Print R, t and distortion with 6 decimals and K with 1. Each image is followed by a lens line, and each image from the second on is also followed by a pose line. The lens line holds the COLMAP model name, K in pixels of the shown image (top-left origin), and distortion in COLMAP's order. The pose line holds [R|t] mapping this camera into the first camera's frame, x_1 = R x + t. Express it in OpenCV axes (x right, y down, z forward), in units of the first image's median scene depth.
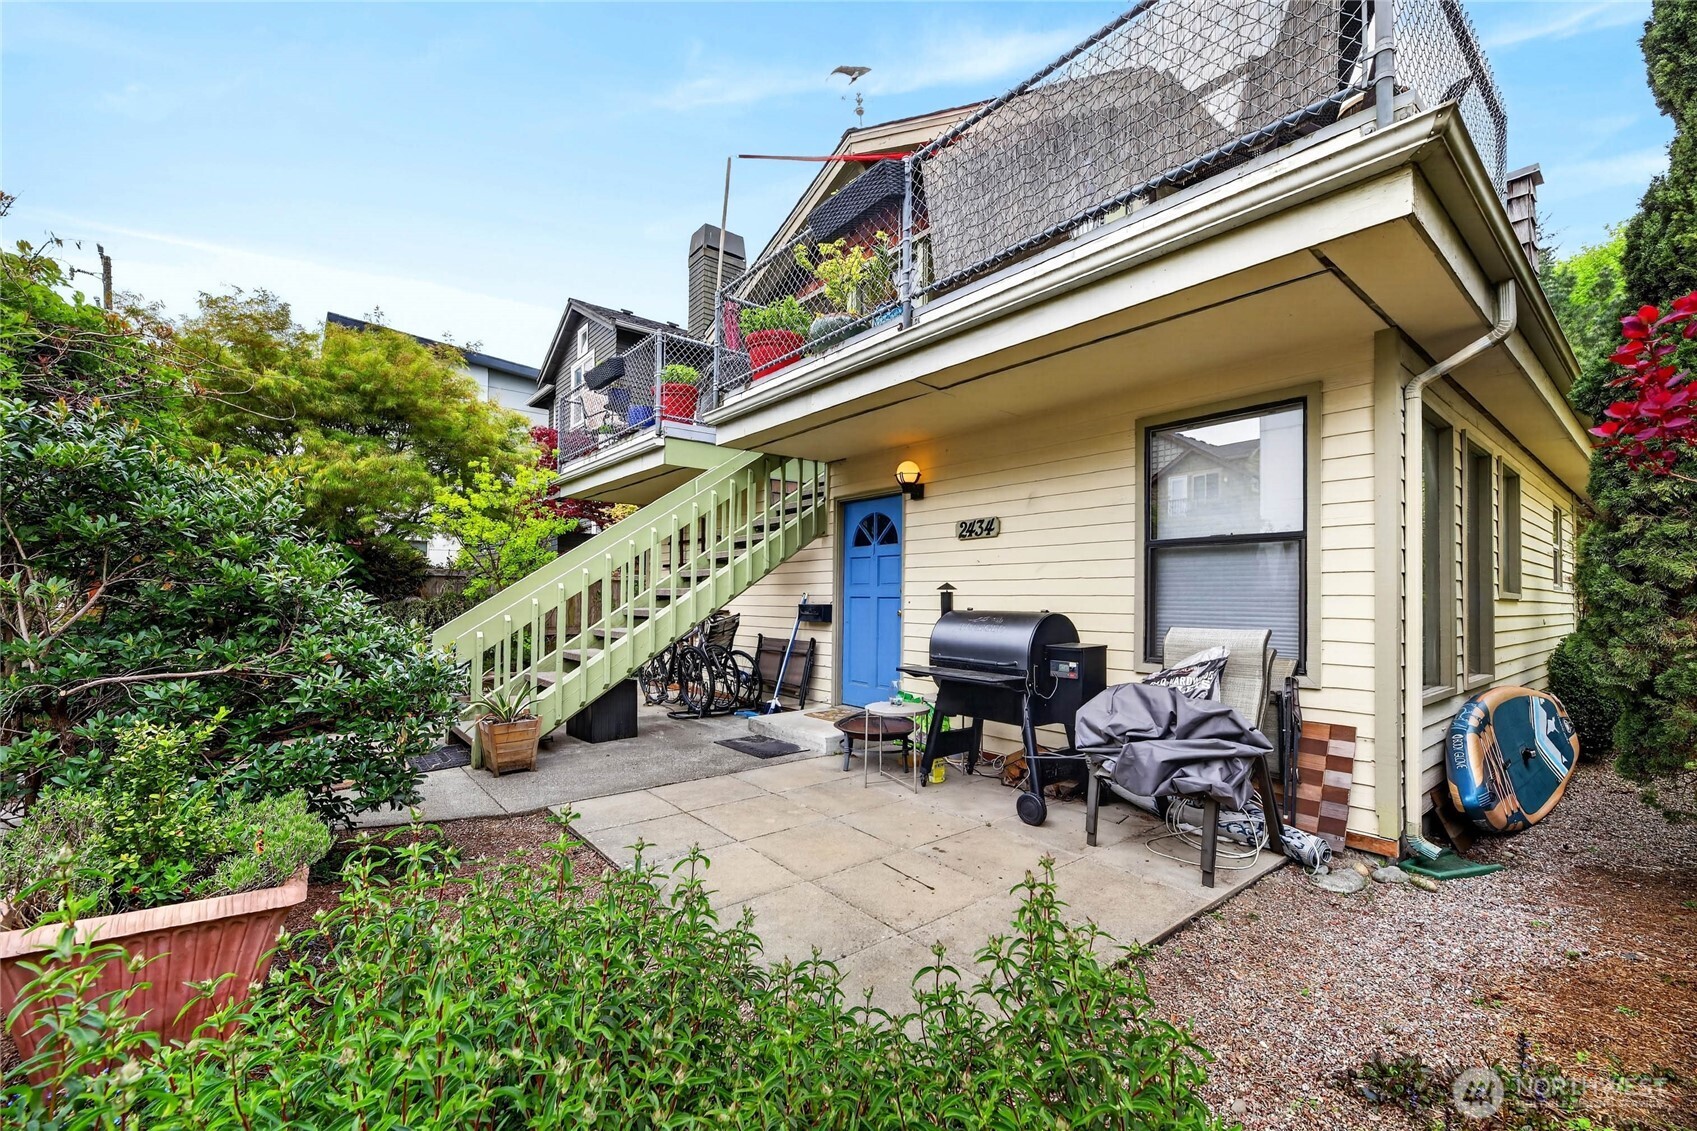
lens RADIAL K [[703.5, 0, 835.2], [0, 703.5, 576.0], [0, 0, 1]] dist [-0.014405, -0.000112]
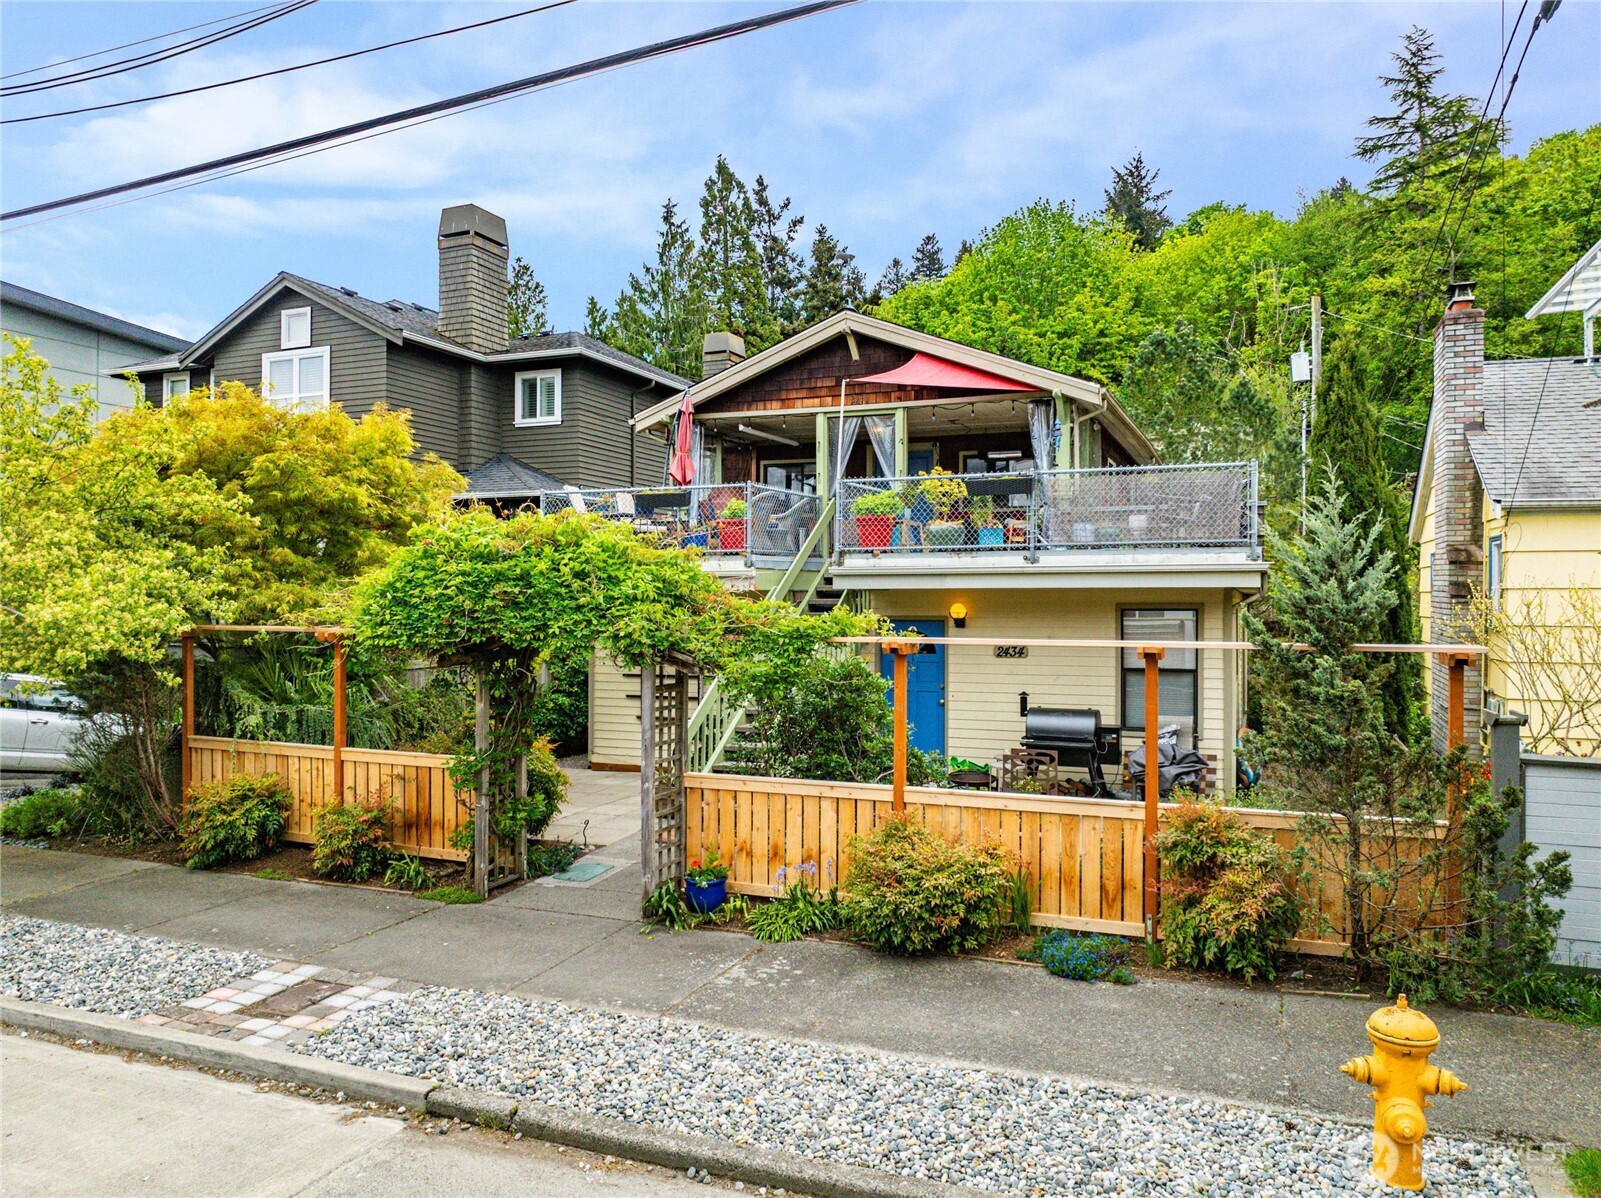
lens RADIAL K [[1133.0, 0, 796.6], [0, 1133.0, 594.8], [0, 0, 1]] dist [-0.014861, -0.003907]
pose [[0.869867, -0.009438, 0.493196, -1.532694], [-0.007481, 0.999450, 0.032320, -0.282442], [-0.493230, -0.031804, 0.869318, -1.035706]]
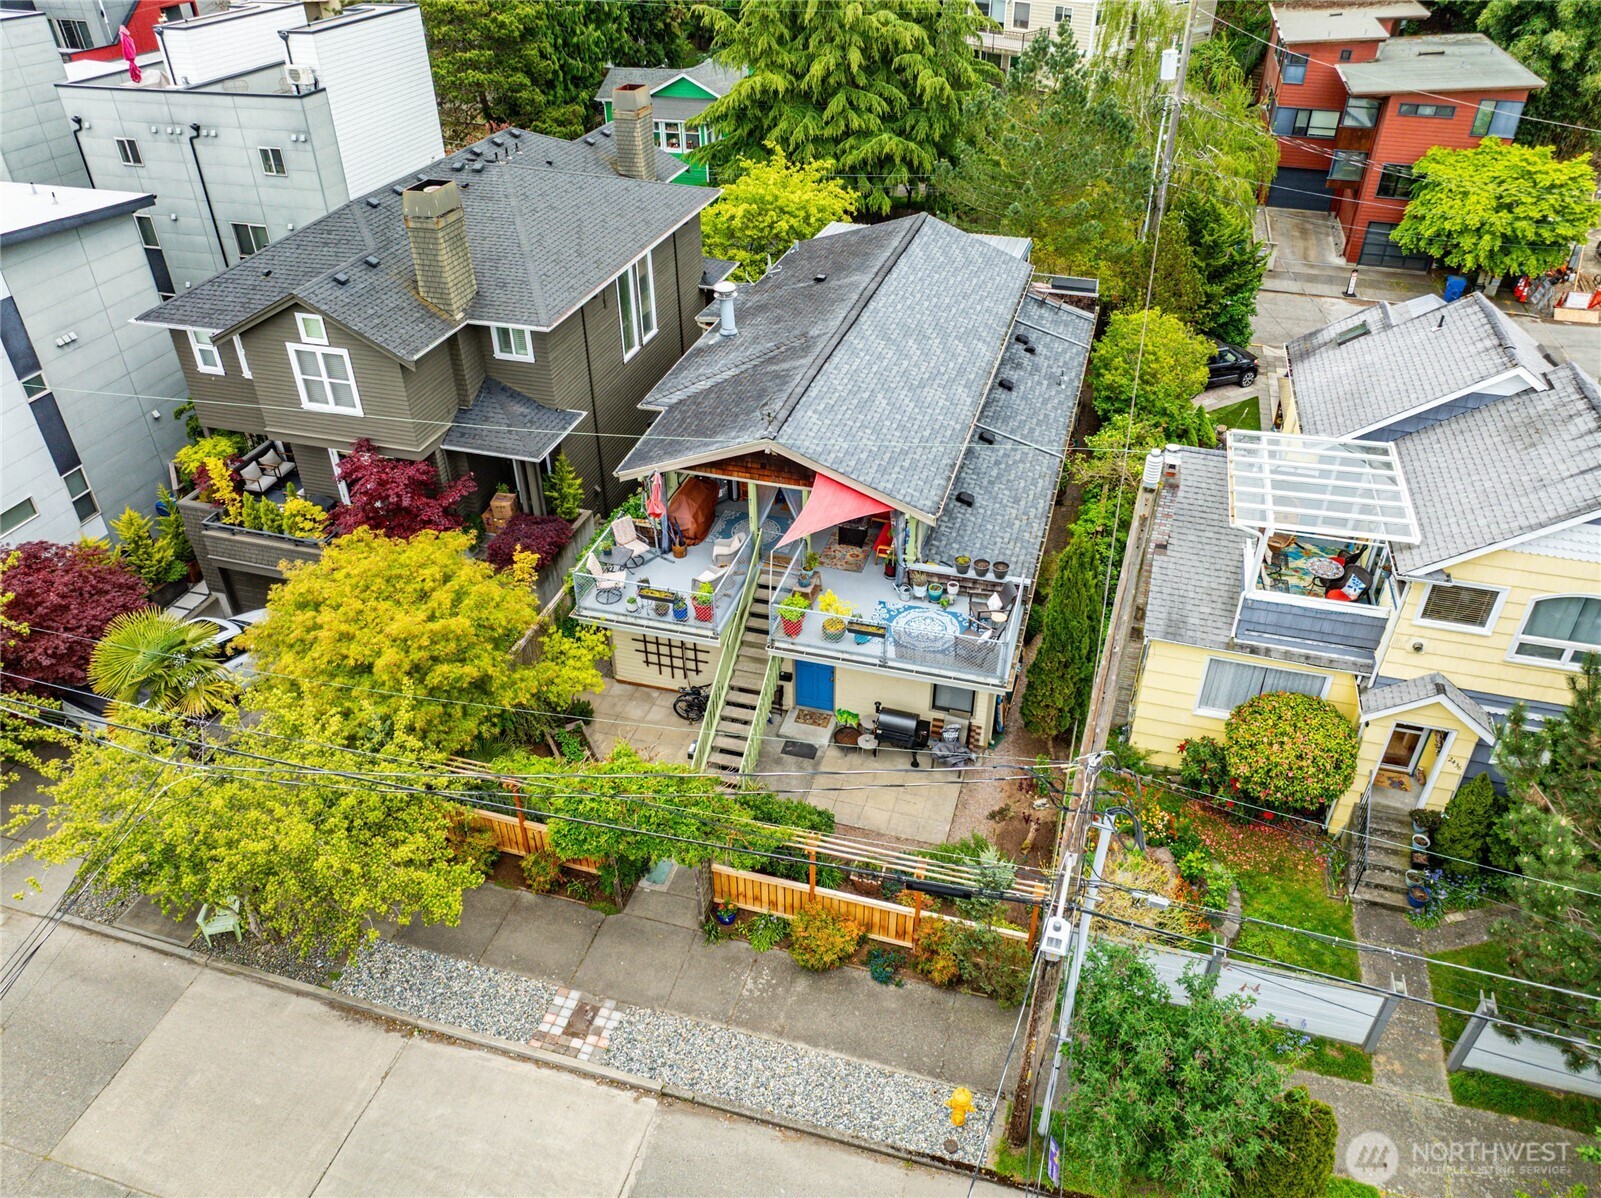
lens RADIAL K [[1133.0, 0, 806.5], [0, 1133.0, 597.8], [0, 0, 1]] dist [-0.014861, -0.003907]
pose [[0.812942, -0.345574, 0.468725, -2.028601], [-0.002268, 0.803008, 0.595964, -2.965430], [-0.582340, -0.485547, 0.652016, -1.644704]]
